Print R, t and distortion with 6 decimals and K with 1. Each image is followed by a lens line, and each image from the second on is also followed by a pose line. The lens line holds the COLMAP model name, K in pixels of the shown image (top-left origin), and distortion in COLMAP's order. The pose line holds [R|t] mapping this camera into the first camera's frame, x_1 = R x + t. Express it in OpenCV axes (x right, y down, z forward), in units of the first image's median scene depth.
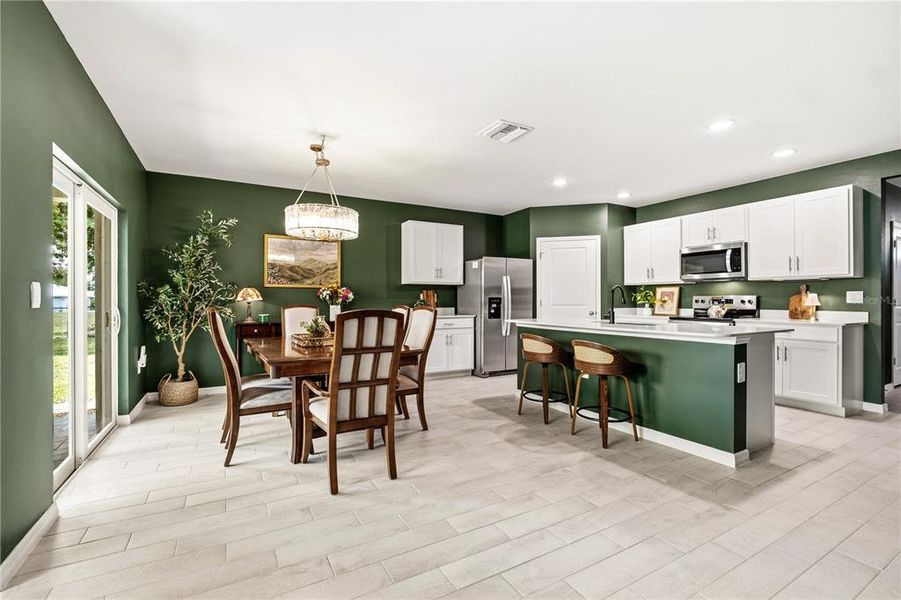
lens RADIAL K [[396.3, 0, 447.3], [0, 396.3, 297.3], [0, 0, 1]] dist [-0.001778, -0.001384]
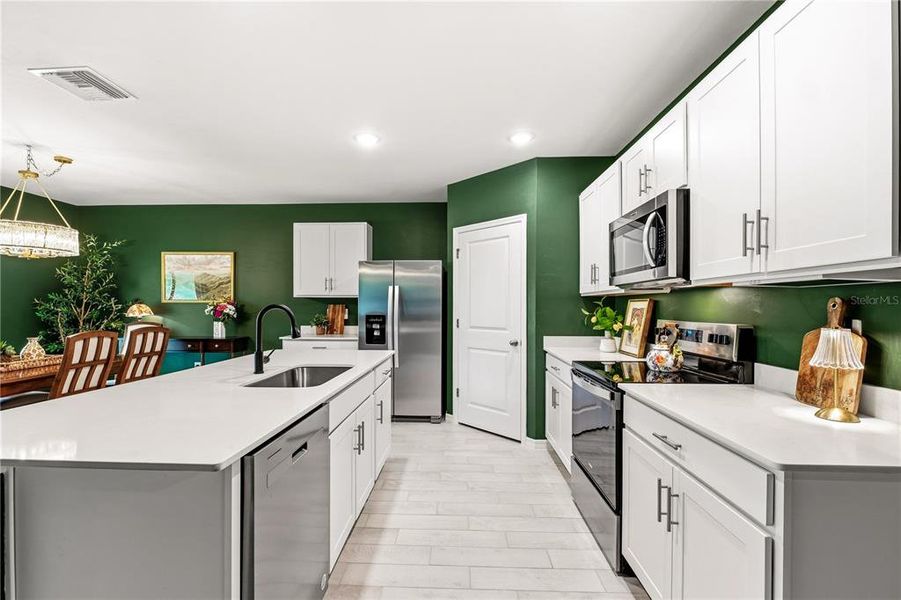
lens RADIAL K [[396.3, 0, 436.3], [0, 396.3, 304.9], [0, 0, 1]] dist [-0.001778, -0.001384]
pose [[0.849446, 0.001106, -0.527675, 0.814984], [0.000124, 0.999997, 0.002296, -0.026881], [0.527676, -0.002016, 0.849443, 0.582856]]
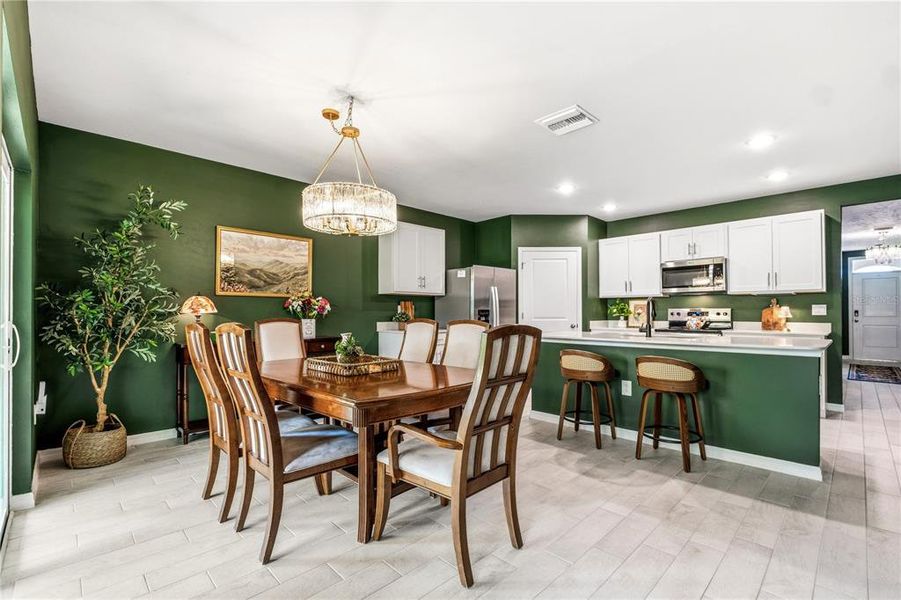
lens RADIAL K [[396.3, 0, 448.0], [0, 396.3, 309.3], [0, 0, 1]] dist [-0.001778, -0.001384]
pose [[0.965697, 0.002386, 0.259661, -0.269396], [-0.001974, 0.999996, -0.001847, 0.001774], [-0.259664, 0.001271, 0.965698, 0.175104]]
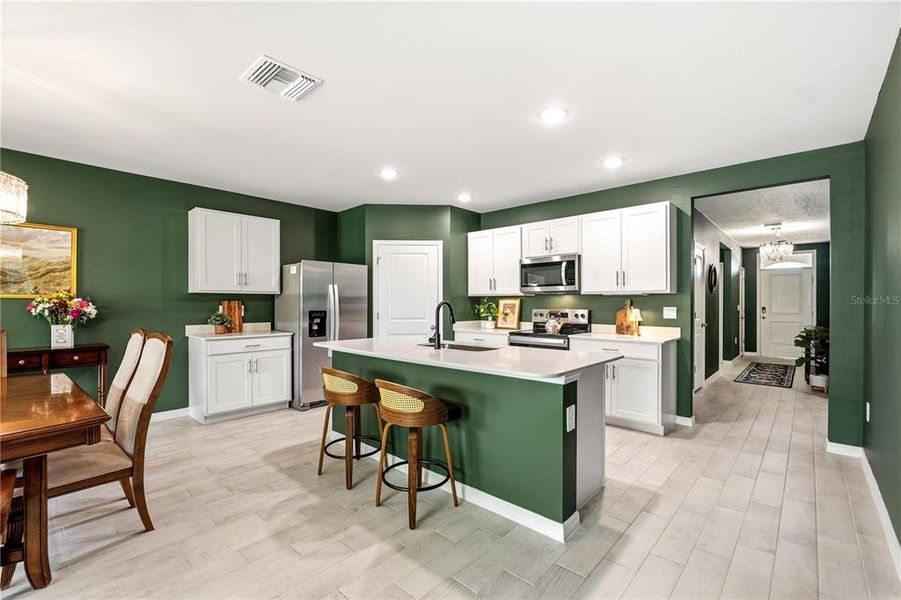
lens RADIAL K [[396.3, 0, 445.8], [0, 396.3, 298.7], [0, 0, 1]] dist [-0.001778, -0.001384]
pose [[0.950614, 0.004973, 0.310336, 0.159050], [-0.003276, 0.999977, -0.005988, -0.027079], [-0.310358, 0.004675, 0.950608, 0.198991]]
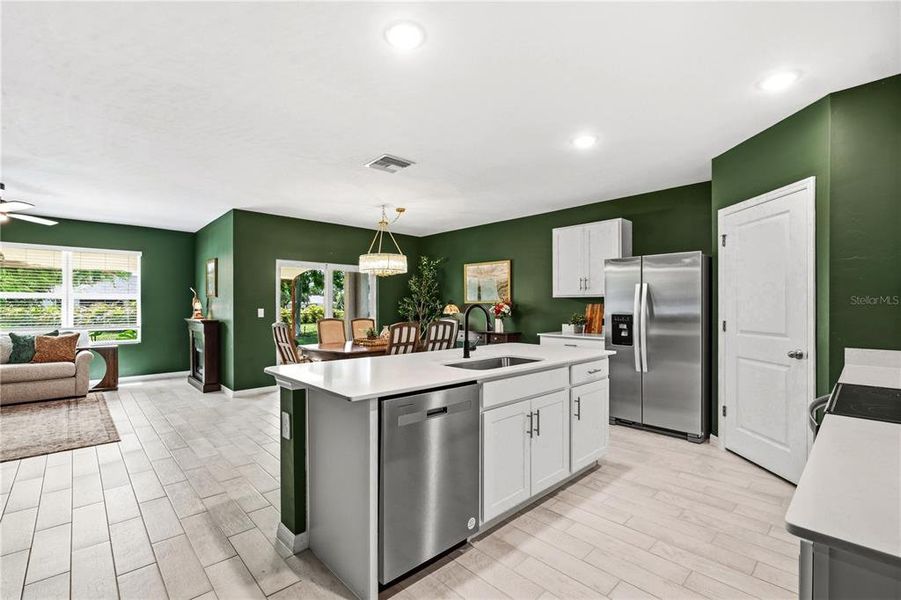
lens RADIAL K [[396.3, 0, 441.8], [0, 396.3, 303.9], [0, 0, 1]] dist [-0.001778, -0.001384]
pose [[0.241918, -0.003971, -0.970289, 0.979713], [0.005684, 0.999980, -0.002675, -0.025372], [0.970280, -0.004868, 0.241935, 0.697559]]
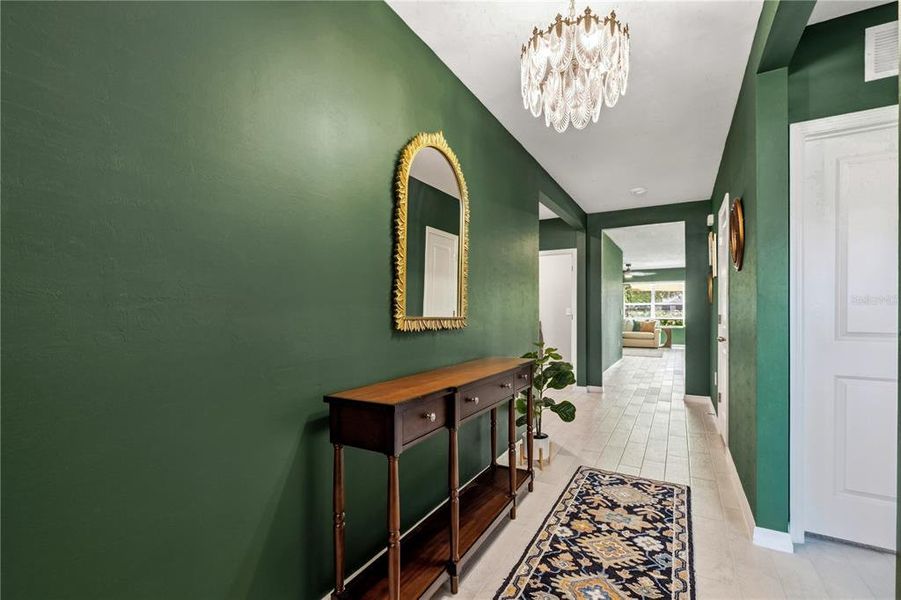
lens RADIAL K [[396.3, 0, 447.7], [0, 396.3, 303.9], [0, 0, 1]] dist [-0.001778, -0.001384]
pose [[-0.884215, -0.005571, -0.467047, 2.175551], [-0.001759, 0.999961, -0.008597, -0.037759], [0.467077, -0.006780, -0.884191, 1.742344]]
